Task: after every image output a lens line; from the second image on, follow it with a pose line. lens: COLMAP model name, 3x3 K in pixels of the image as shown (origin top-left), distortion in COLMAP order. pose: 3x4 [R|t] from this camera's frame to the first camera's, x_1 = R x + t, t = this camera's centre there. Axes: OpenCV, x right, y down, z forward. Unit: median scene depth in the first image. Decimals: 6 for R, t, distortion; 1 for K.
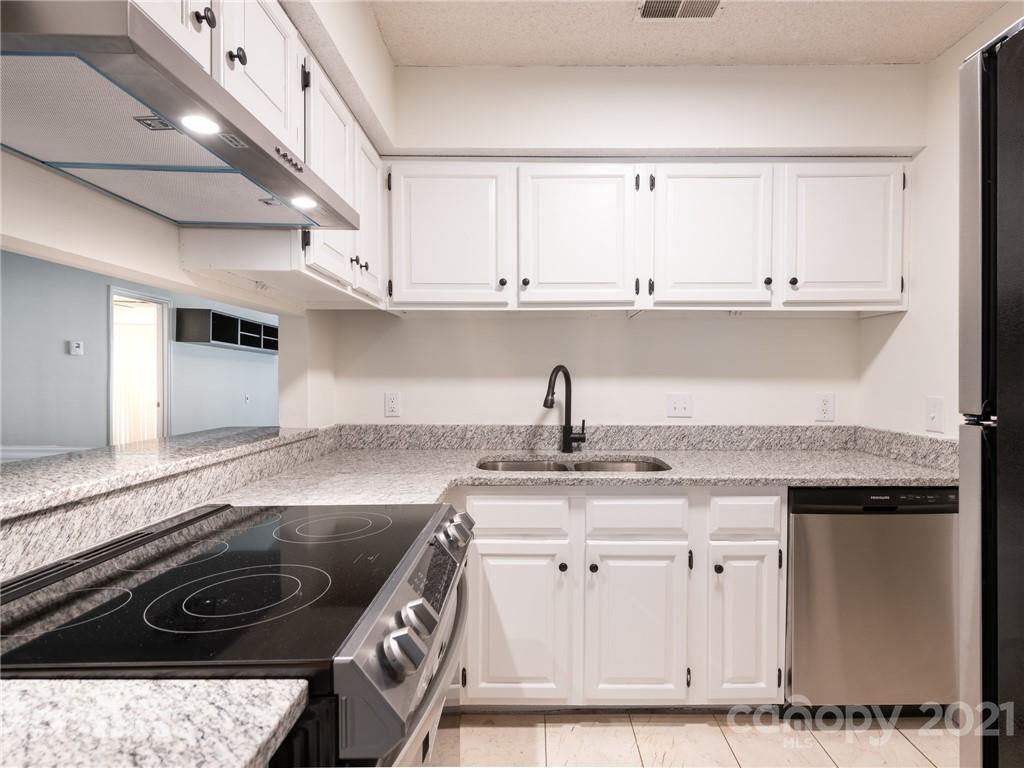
lens RADIAL K [[541.5, 0, 553.7], [0, 541.5, 390.2], [0, 0, 1]] dist [0.009655, -0.006148]
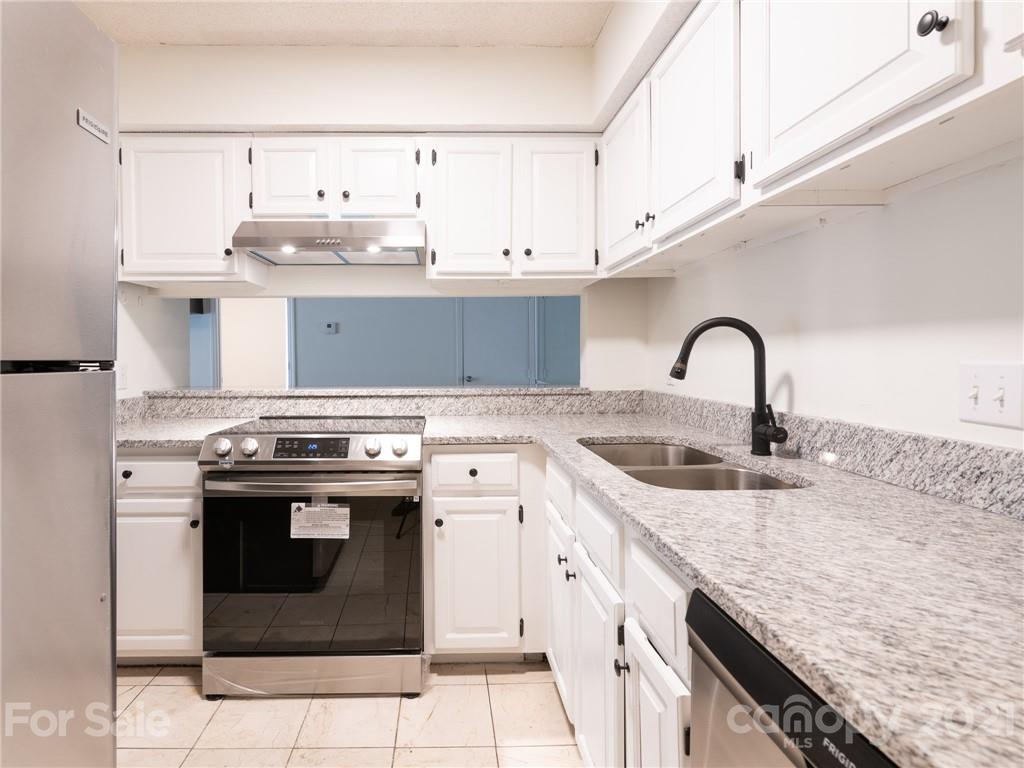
lens RADIAL K [[541.5, 0, 441.5], [0, 541.5, 366.7], [0, 0, 1]] dist [0.009655, -0.006148]
pose [[-0.023611, 0.016218, -0.999590, 0.733522], [-0.022961, 0.999596, 0.016761, 0.011935], [0.999458, 0.023347, -0.023229, 0.708078]]
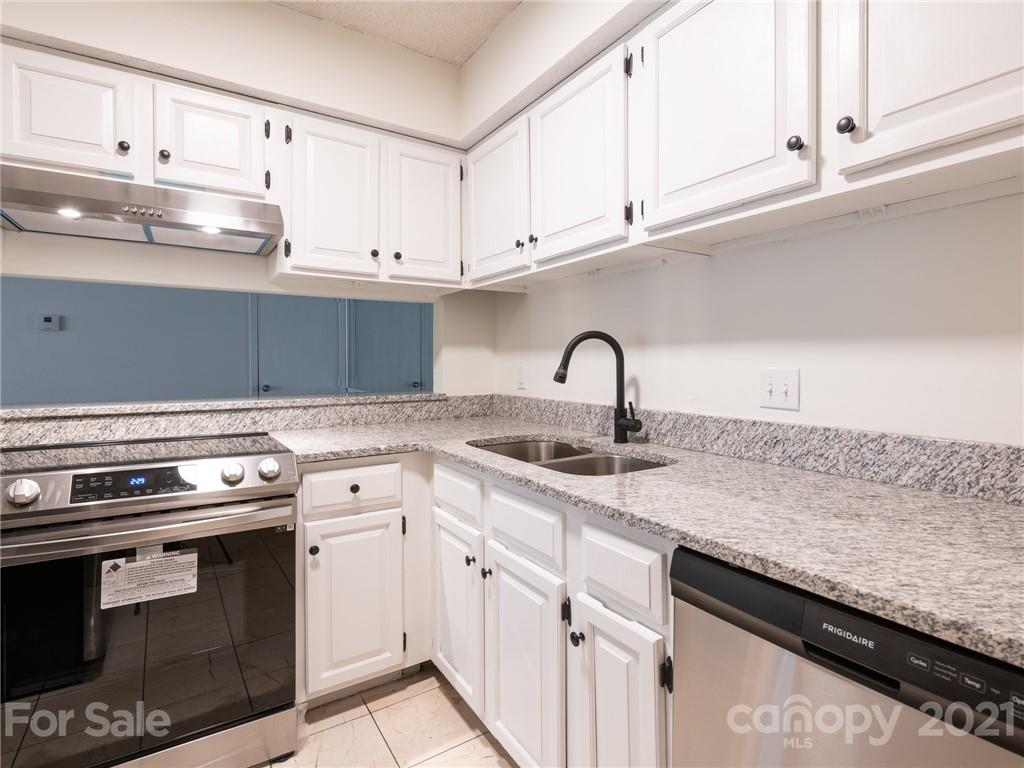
lens RADIAL K [[541.5, 0, 544.2], [0, 541.5, 371.2], [0, 0, 1]] dist [0.009655, -0.006148]
pose [[0.544091, 0.010557, -0.838959, 0.687285], [-0.021663, 0.999764, -0.001469, 0.016888], [0.838746, 0.018974, 0.544192, 0.527439]]
